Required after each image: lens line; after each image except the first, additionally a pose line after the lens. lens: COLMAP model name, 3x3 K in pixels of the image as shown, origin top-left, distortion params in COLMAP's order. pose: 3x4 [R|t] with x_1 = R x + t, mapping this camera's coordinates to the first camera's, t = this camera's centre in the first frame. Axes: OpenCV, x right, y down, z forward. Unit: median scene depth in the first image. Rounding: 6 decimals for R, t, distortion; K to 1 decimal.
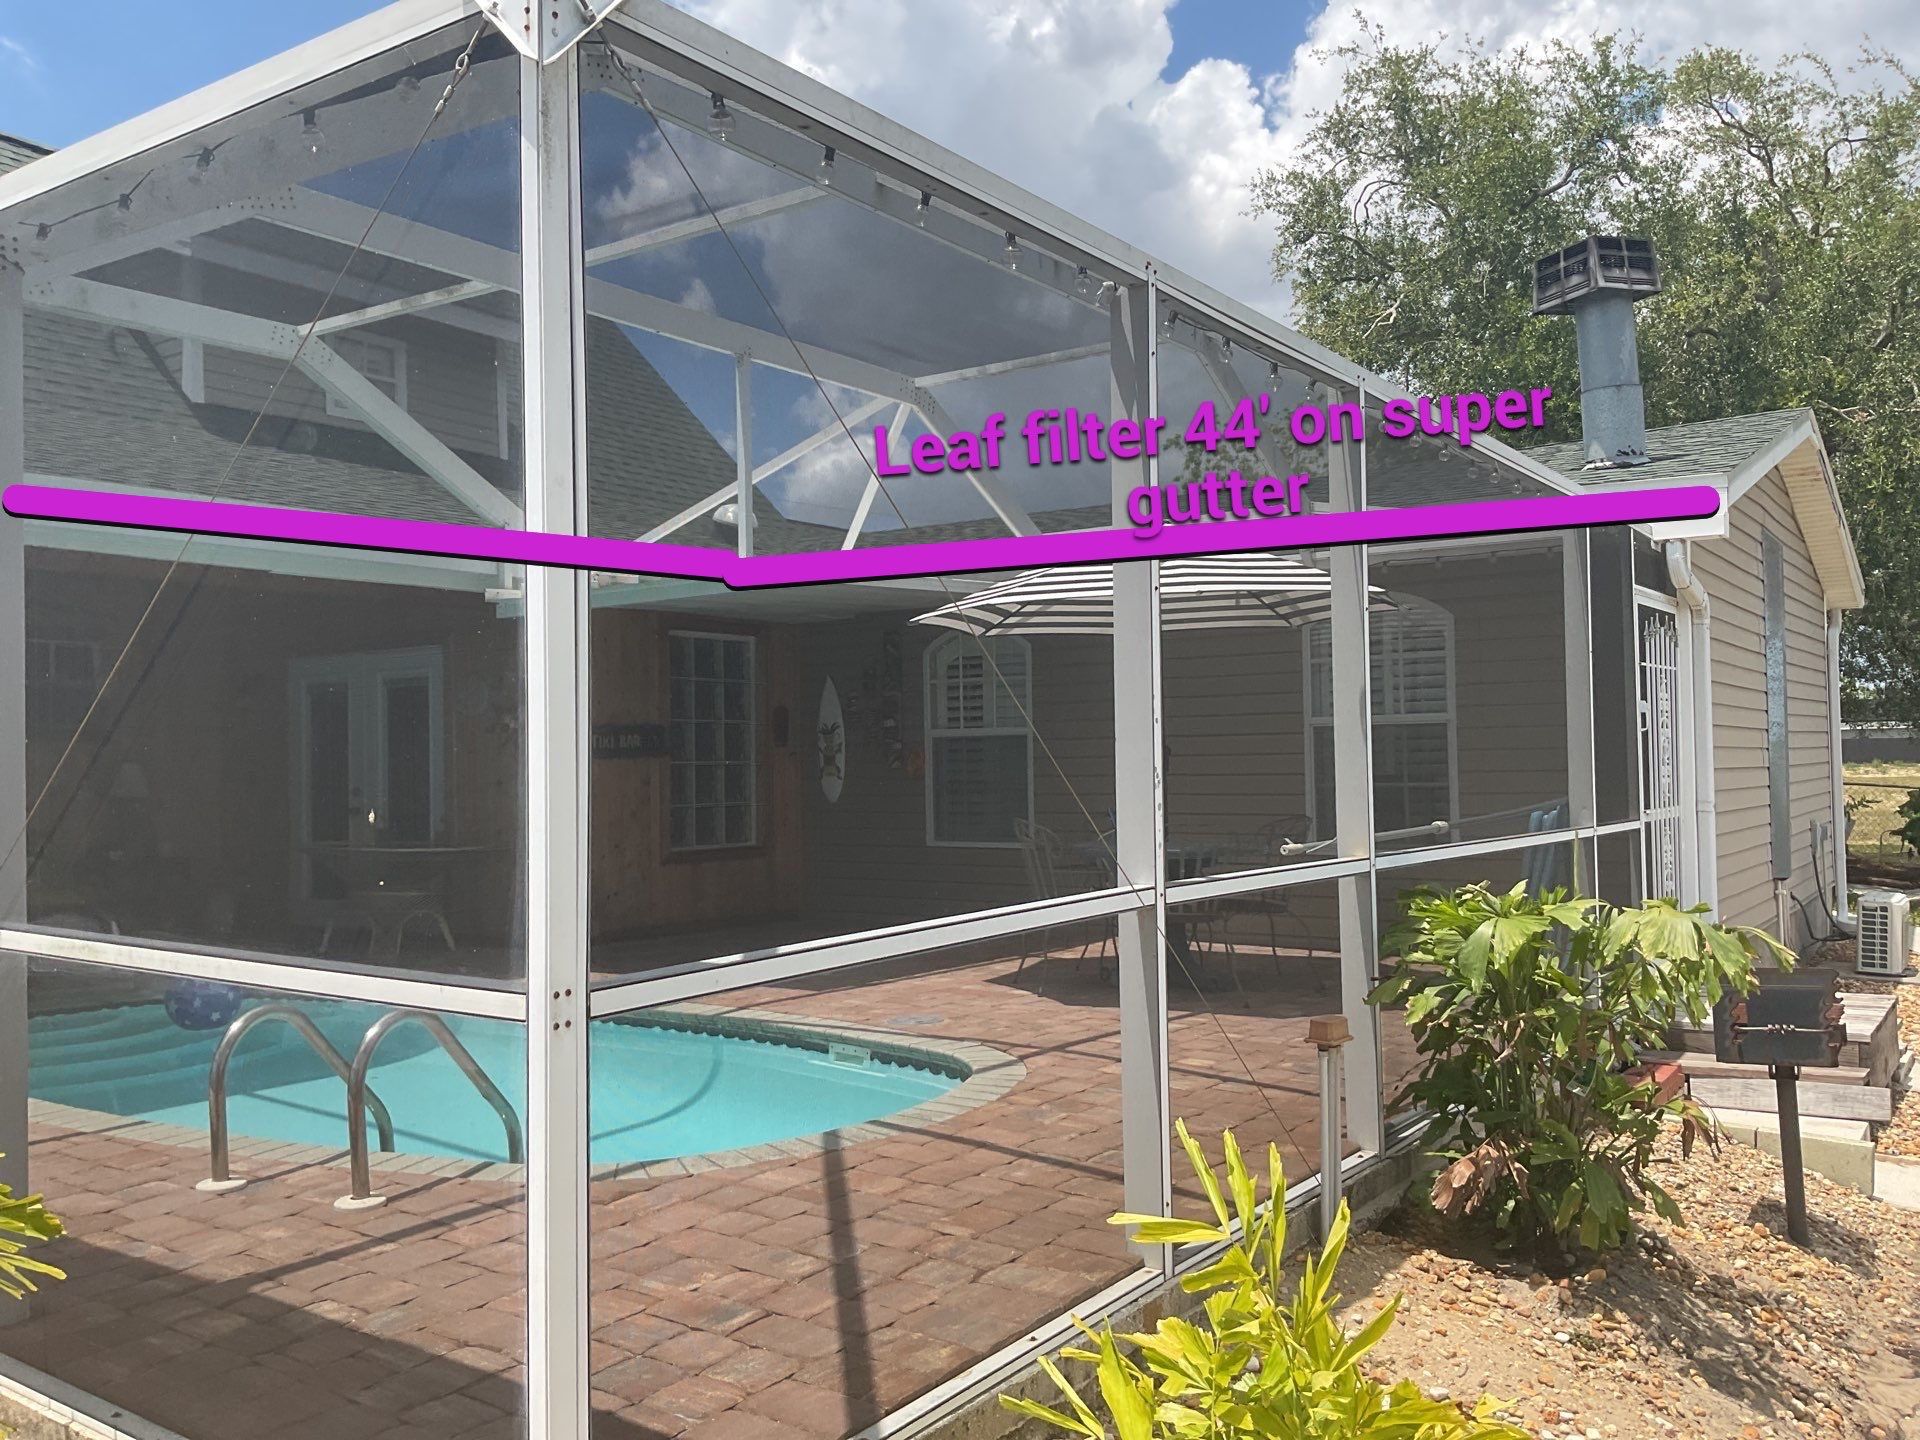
lens RADIAL K [[1602.1, 0, 954.3], [0, 1602.1, 729.4], [0, 0, 1]] dist [0.068041, -0.135051]
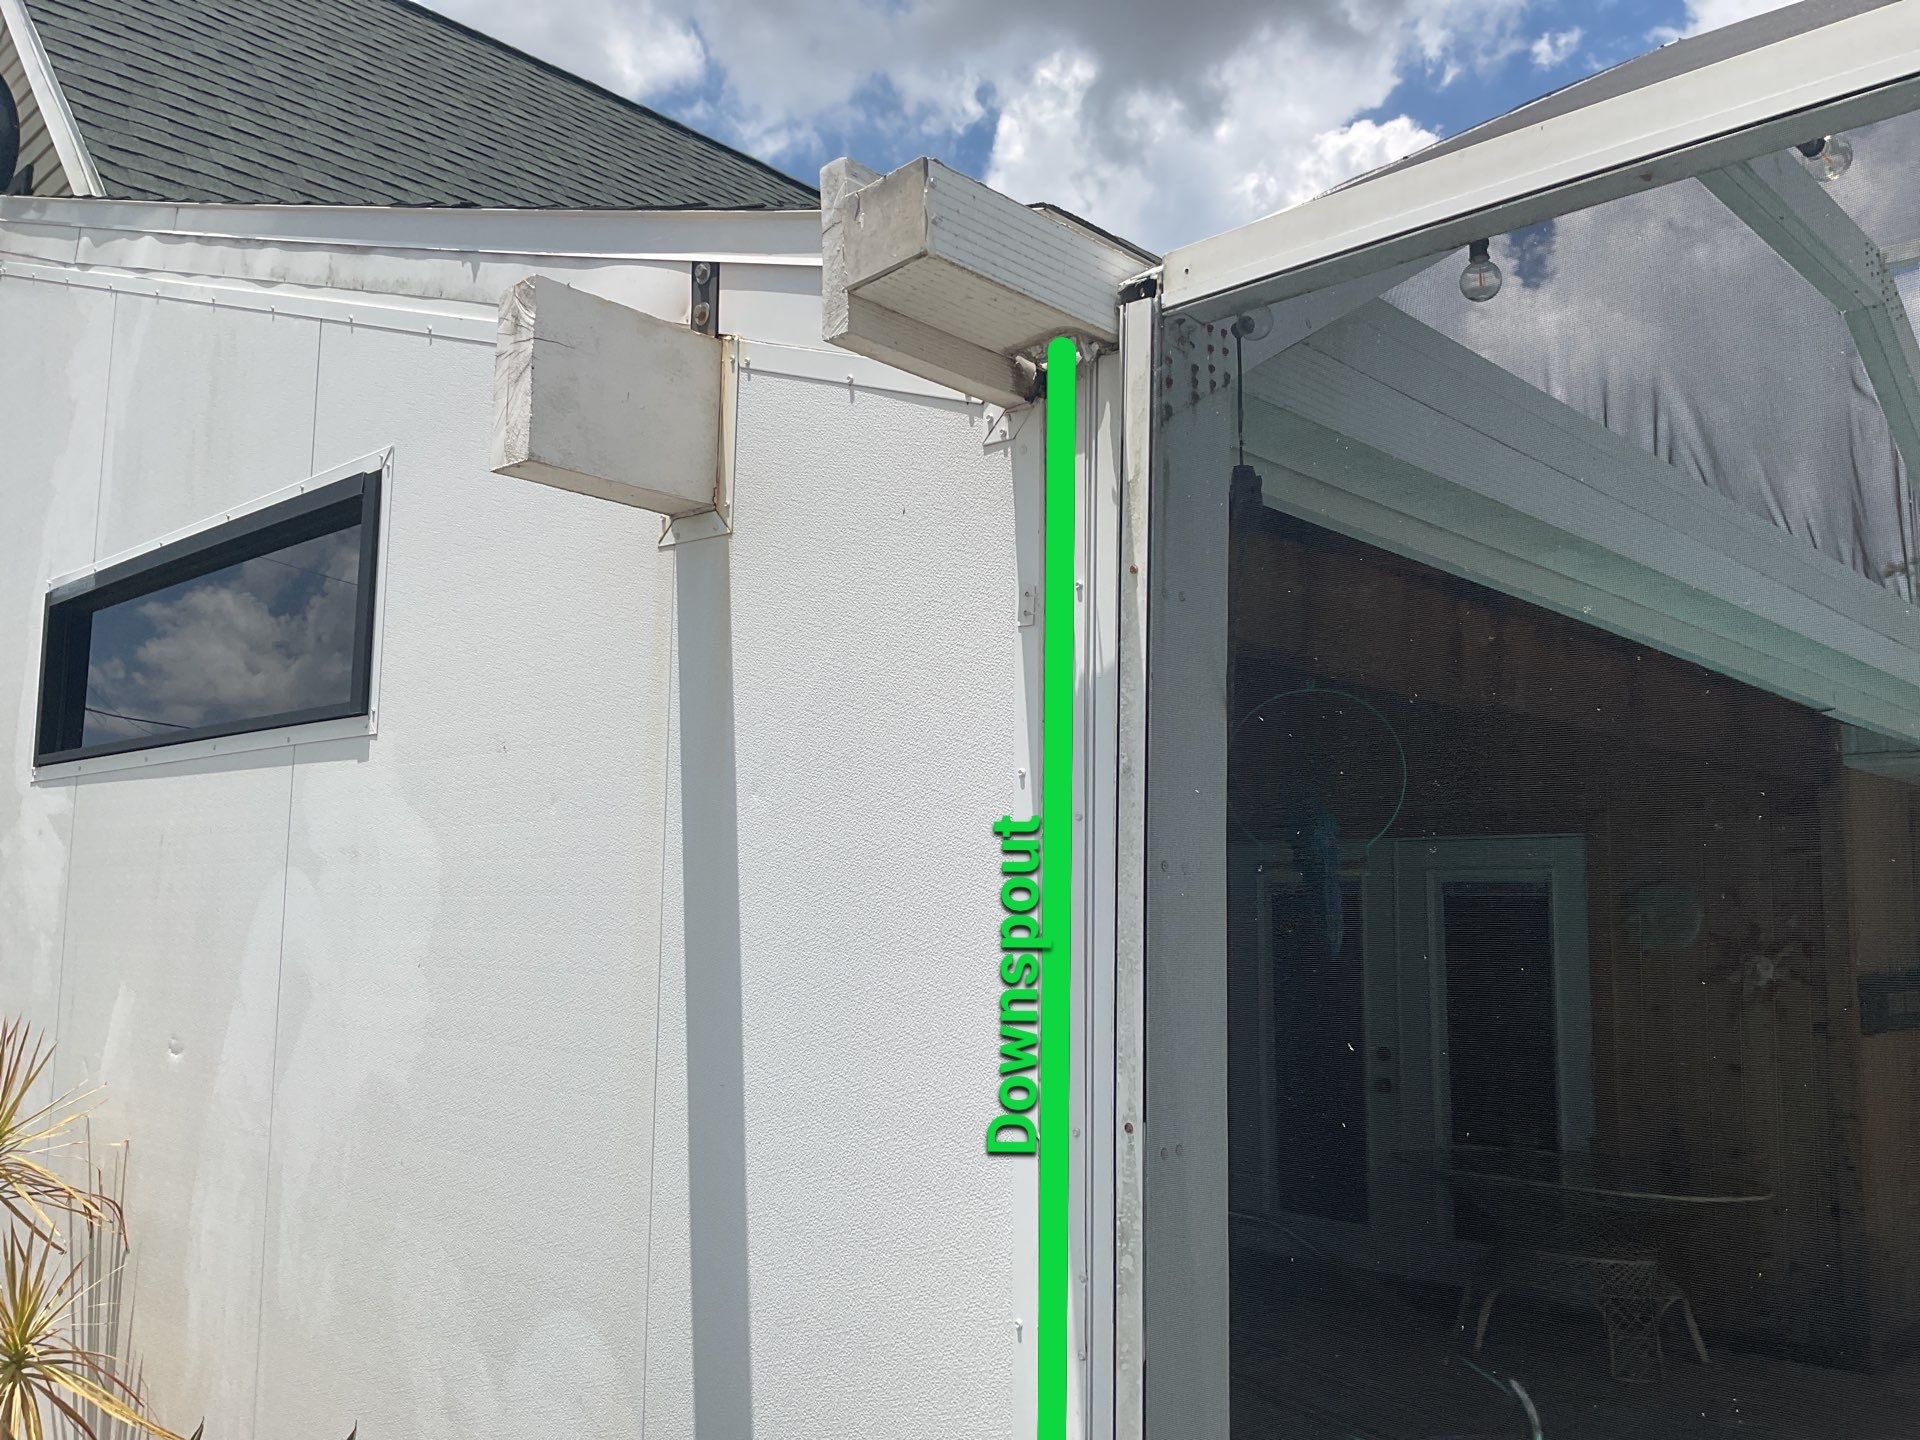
lens RADIAL K [[1602.1, 0, 956.7], [0, 1602.1, 720.3], [0, 0, 1]] dist [0.068041, -0.135051]
pose [[0.988364, 0.012840, -0.151566, -0.638721], [-0.028336, 0.994531, -0.100527, -0.036573], [0.149446, 0.103652, 0.983322, 0.467727]]
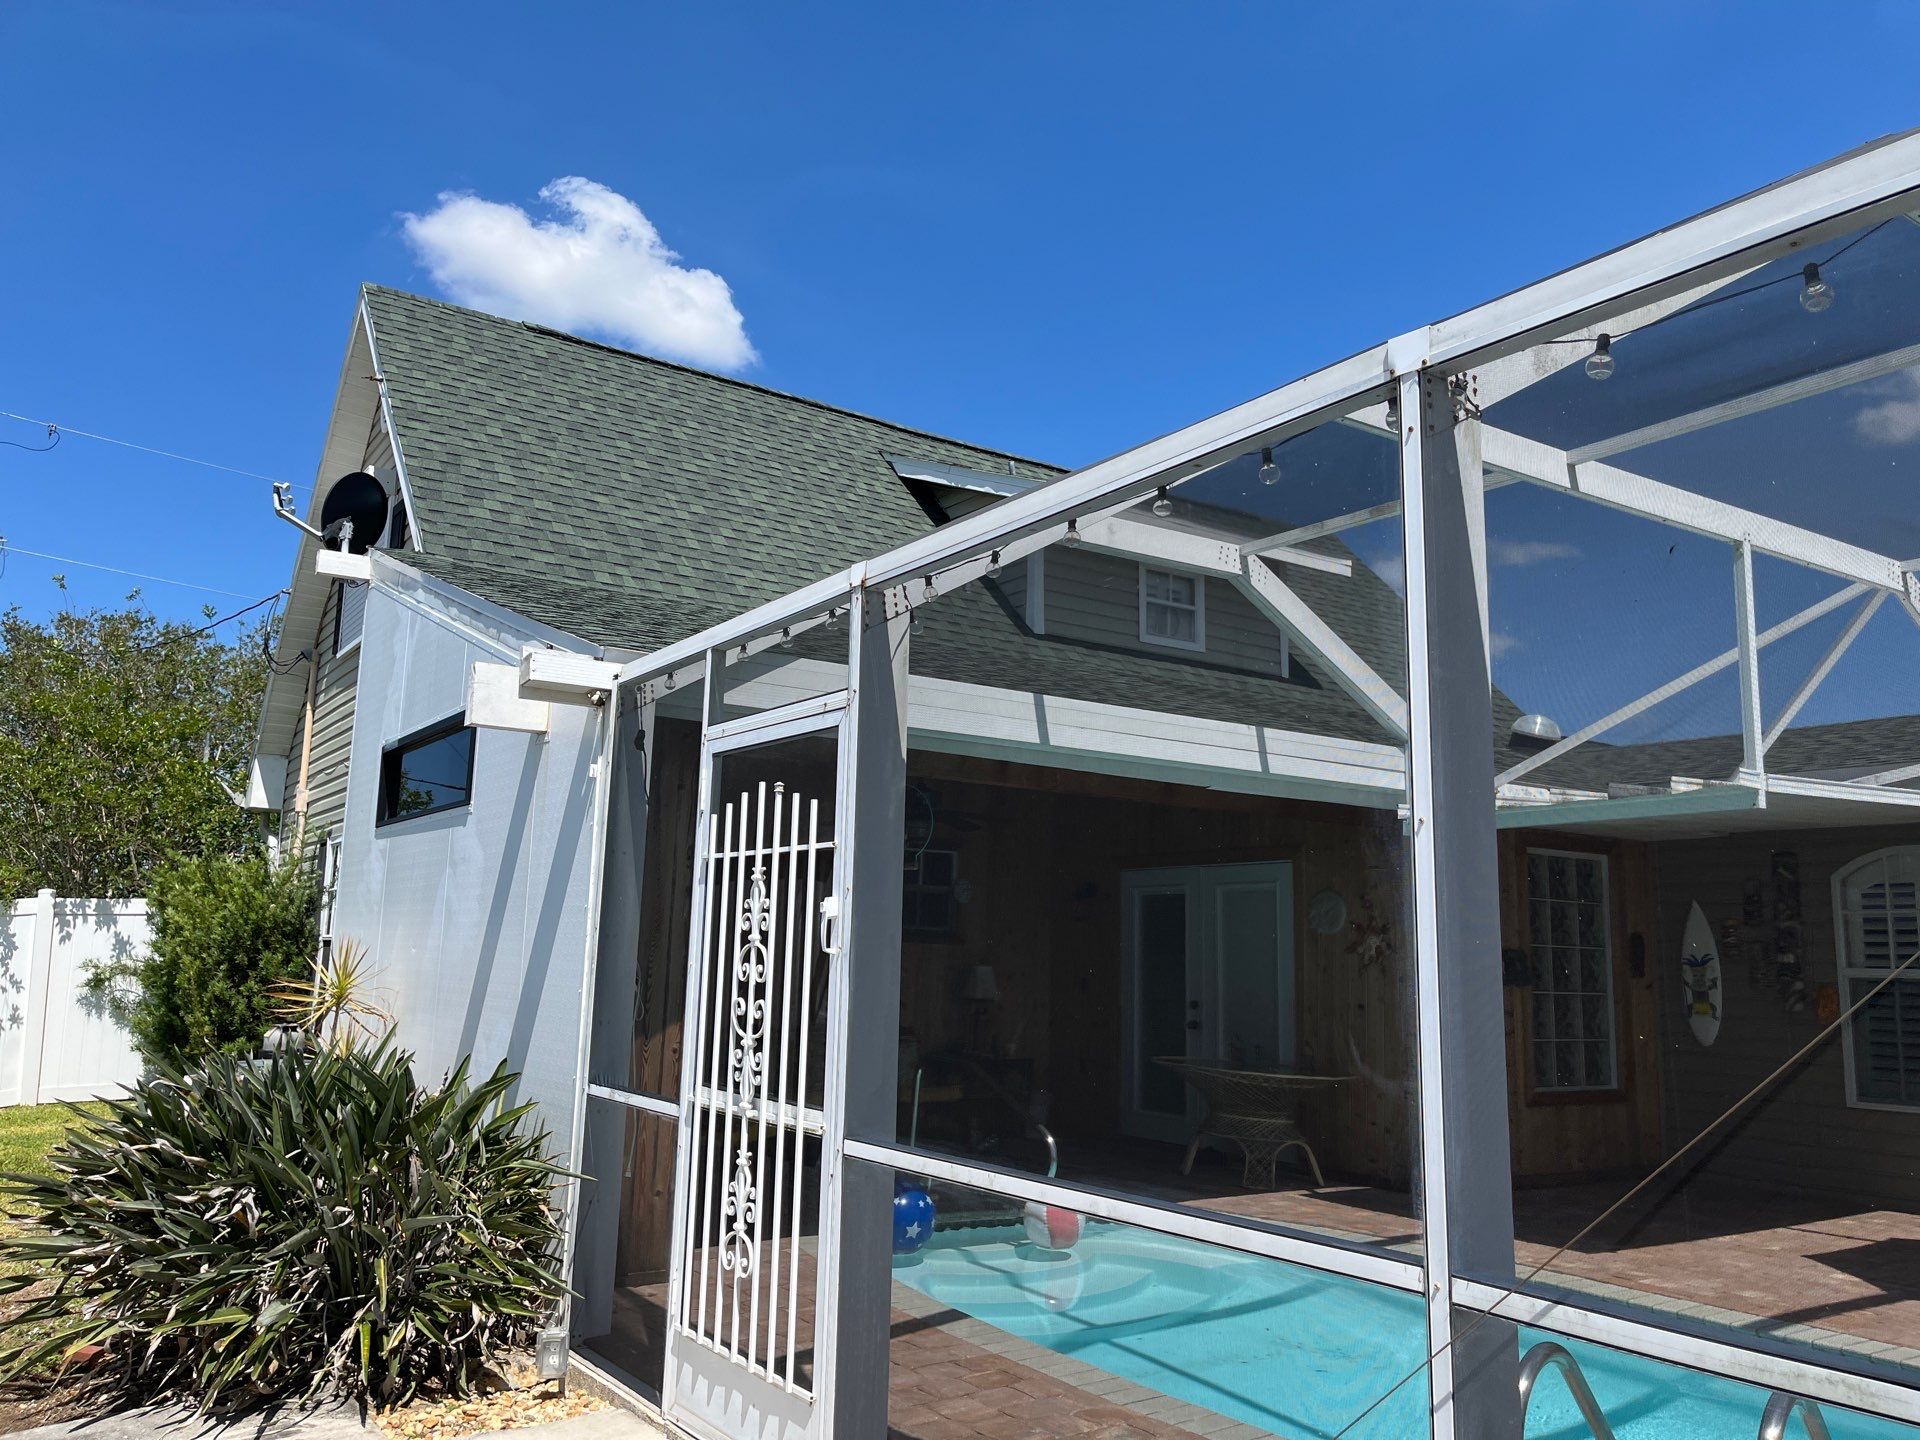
lens RADIAL K [[1462.6, 0, 964.2], [0, 1462.6, 707.1], [0, 0, 1]] dist [0.068712, -0.093967]
pose [[0.932092, -0.022412, -0.361527, -0.242246], [-0.032031, 0.989074, -0.143899, -0.012879], [0.360802, 0.145708, 0.921190, 0.112309]]
